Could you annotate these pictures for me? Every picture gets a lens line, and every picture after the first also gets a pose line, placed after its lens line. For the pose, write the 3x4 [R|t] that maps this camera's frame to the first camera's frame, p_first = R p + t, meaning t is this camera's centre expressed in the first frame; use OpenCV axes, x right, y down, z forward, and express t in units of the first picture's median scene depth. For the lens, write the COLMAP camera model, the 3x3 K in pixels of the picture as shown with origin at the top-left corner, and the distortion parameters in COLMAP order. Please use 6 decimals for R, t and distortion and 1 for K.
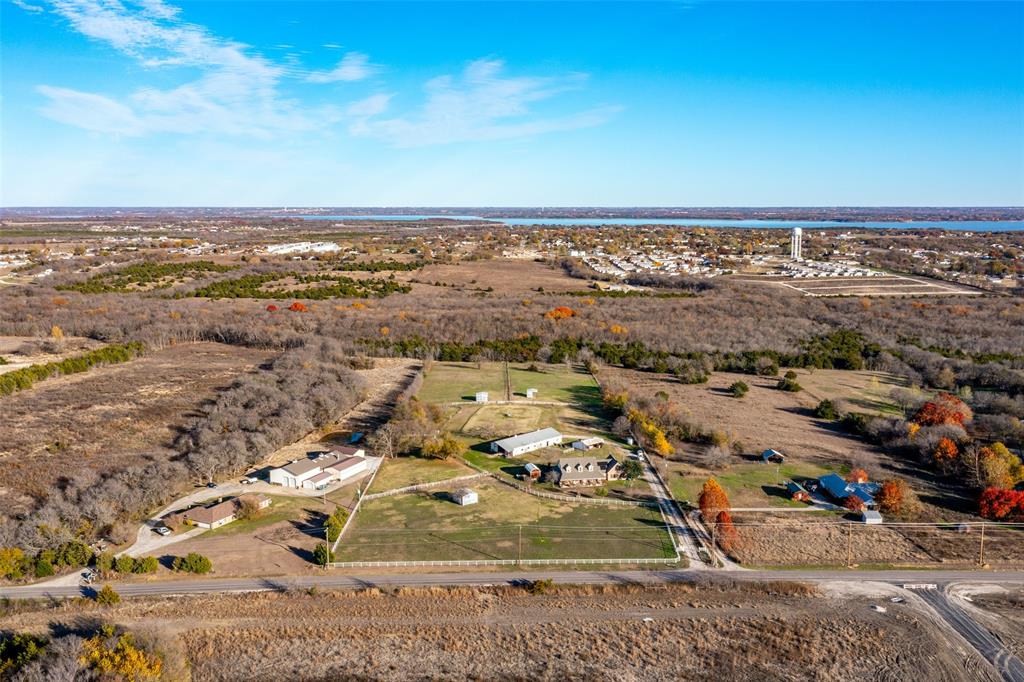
lens RADIAL K [[853.6, 0, 512.0], [0, 853.6, 341.0], [0, 0, 1]] dist [-0.003059, -0.000765]
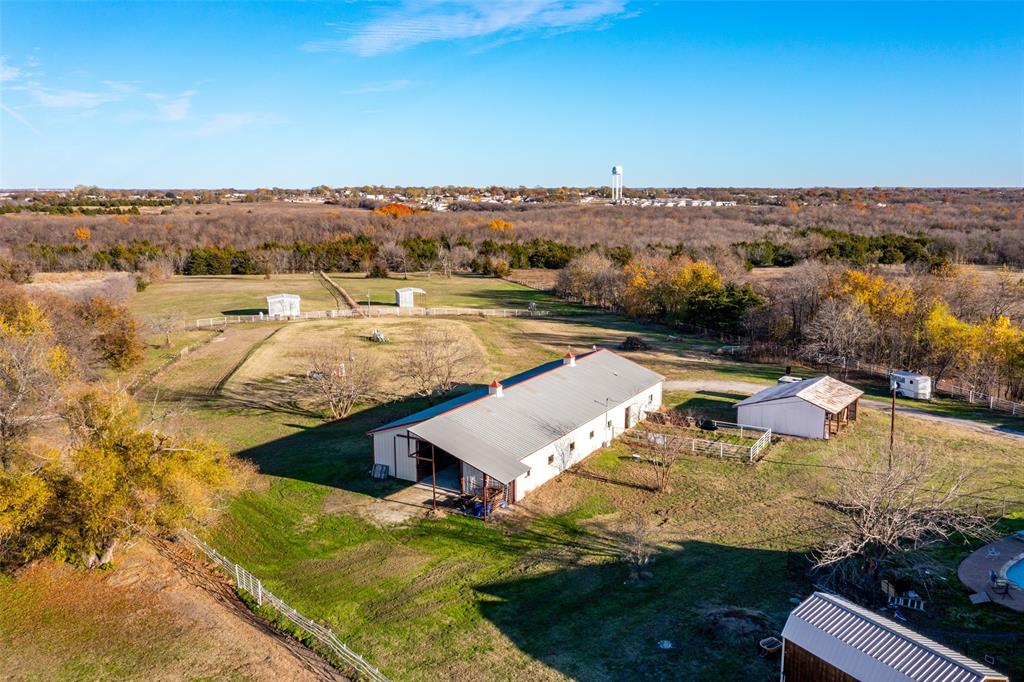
lens RADIAL K [[836.0, 0, 512.0], [0, 836.0, 341.0], [0, 0, 1]] dist [0.000197, 0.004218]
pose [[0.967056, -0.042667, 0.250962, -0.030746], [0.034919, 0.998768, 0.035249, 0.071309], [-0.252157, -0.025325, 0.967355, 0.619331]]
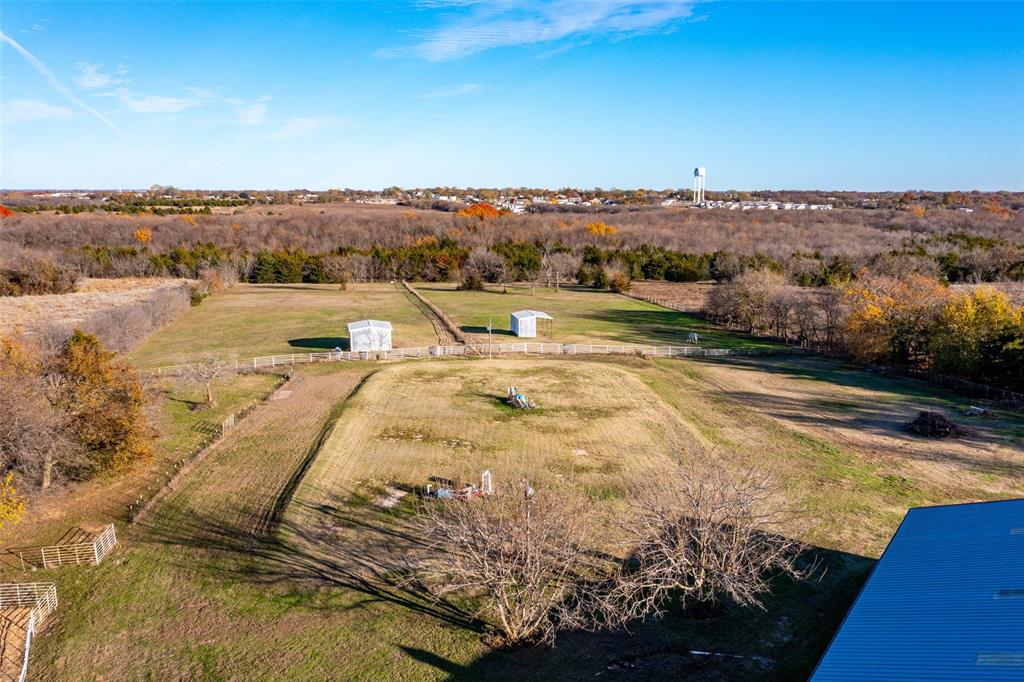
lens RADIAL K [[836.0, 0, 512.0], [0, 836.0, 341.0], [0, 0, 1]] dist [0.000197, 0.004218]
pose [[0.984083, -0.024365, 0.176032, -0.037290], [0.019396, 0.999365, 0.029891, 0.059578], [-0.176648, -0.026001, 0.983931, 0.723170]]
